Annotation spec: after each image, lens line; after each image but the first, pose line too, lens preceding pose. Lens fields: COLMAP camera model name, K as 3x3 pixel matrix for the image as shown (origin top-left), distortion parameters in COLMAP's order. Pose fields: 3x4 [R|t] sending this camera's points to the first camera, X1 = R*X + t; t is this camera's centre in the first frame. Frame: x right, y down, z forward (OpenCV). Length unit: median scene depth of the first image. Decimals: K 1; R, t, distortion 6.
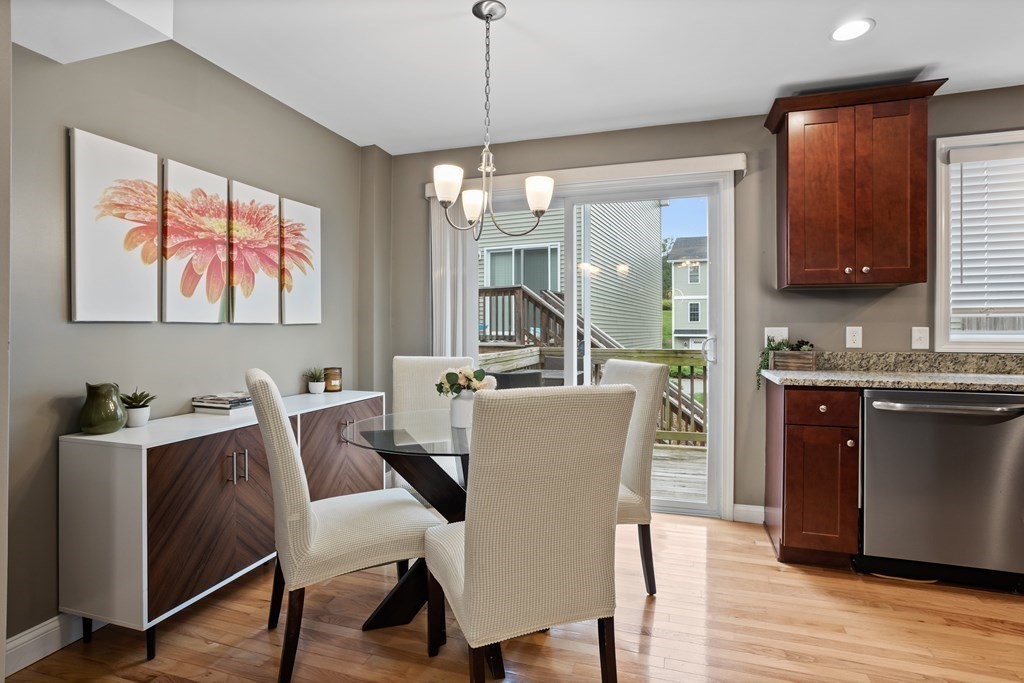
lens RADIAL K [[511.6, 0, 512.0], [0, 511.6, 341.5], [0, 0, 1]] dist [0.002779, 0.032556]
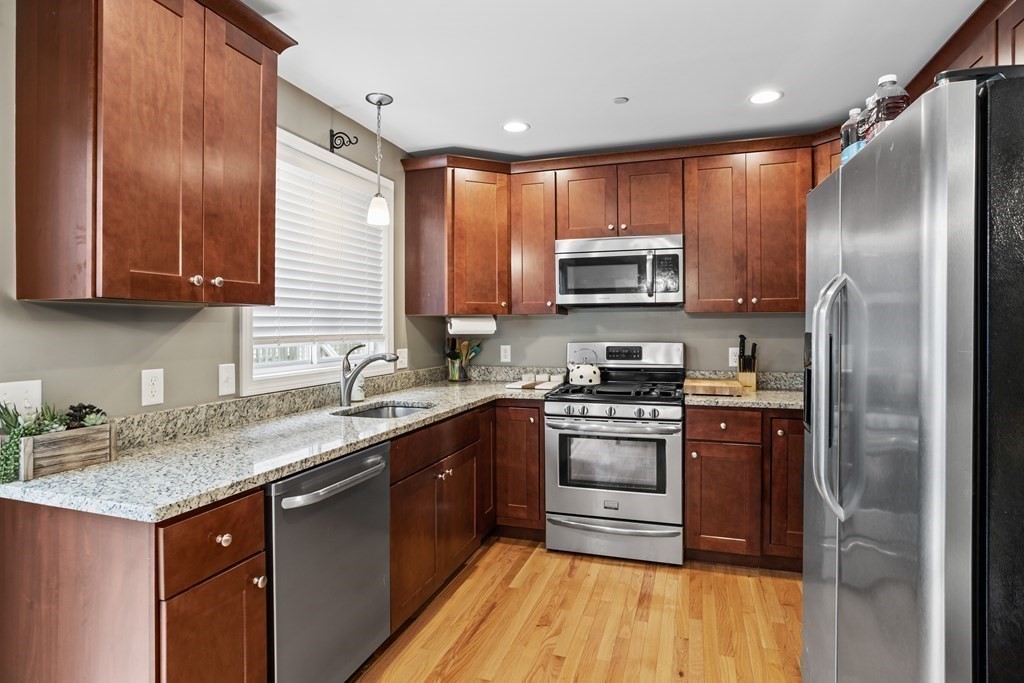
lens RADIAL K [[548.1, 0, 511.3], [0, 548.1, 321.1], [0, 0, 1]] dist [-0.062113, 0.039896]
pose [[0.005563, -0.000353, 0.999984, 0.044087], [0.026625, 0.999645, 0.000205, -0.079205], [-0.999630, 0.026624, 0.005570, 0.621564]]
